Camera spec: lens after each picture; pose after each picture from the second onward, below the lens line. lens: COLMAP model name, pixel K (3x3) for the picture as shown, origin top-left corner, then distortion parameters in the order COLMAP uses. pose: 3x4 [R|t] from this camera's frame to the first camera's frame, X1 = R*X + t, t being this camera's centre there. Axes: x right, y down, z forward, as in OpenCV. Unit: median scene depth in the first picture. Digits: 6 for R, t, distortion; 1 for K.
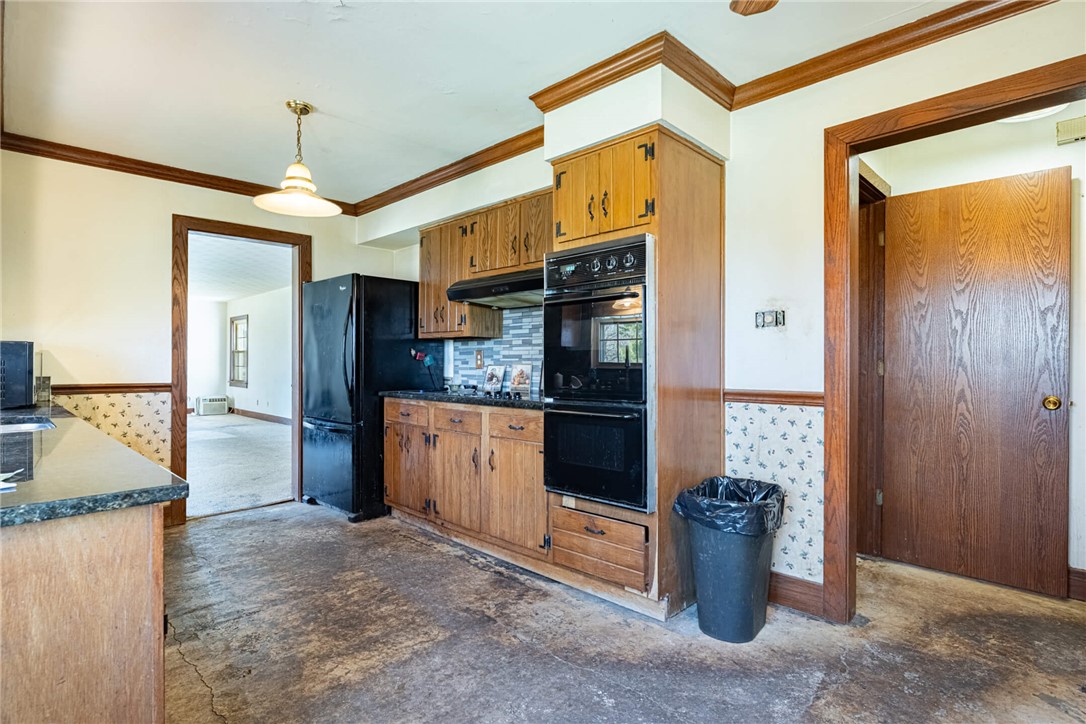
lens RADIAL K [[470.3, 0, 522.5], [0, 470.3, 362.1], [0, 0, 1]] dist [-0.008210, 0.000231]
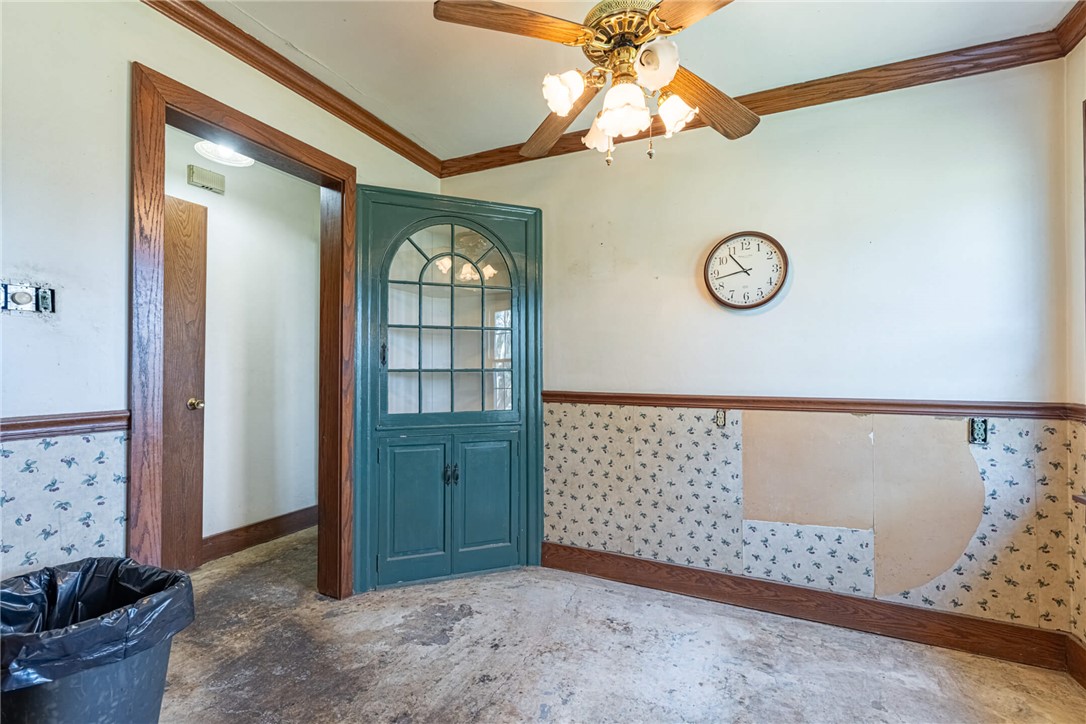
lens RADIAL K [[470.3, 0, 522.5], [0, 470.3, 362.1], [0, 0, 1]] dist [-0.008210, 0.000231]
pose [[-0.304189, 0.008686, 0.952572, -0.249028], [-0.002006, 0.999950, -0.009759, -0.005866], [-0.952610, -0.004880, -0.304157, 0.604307]]
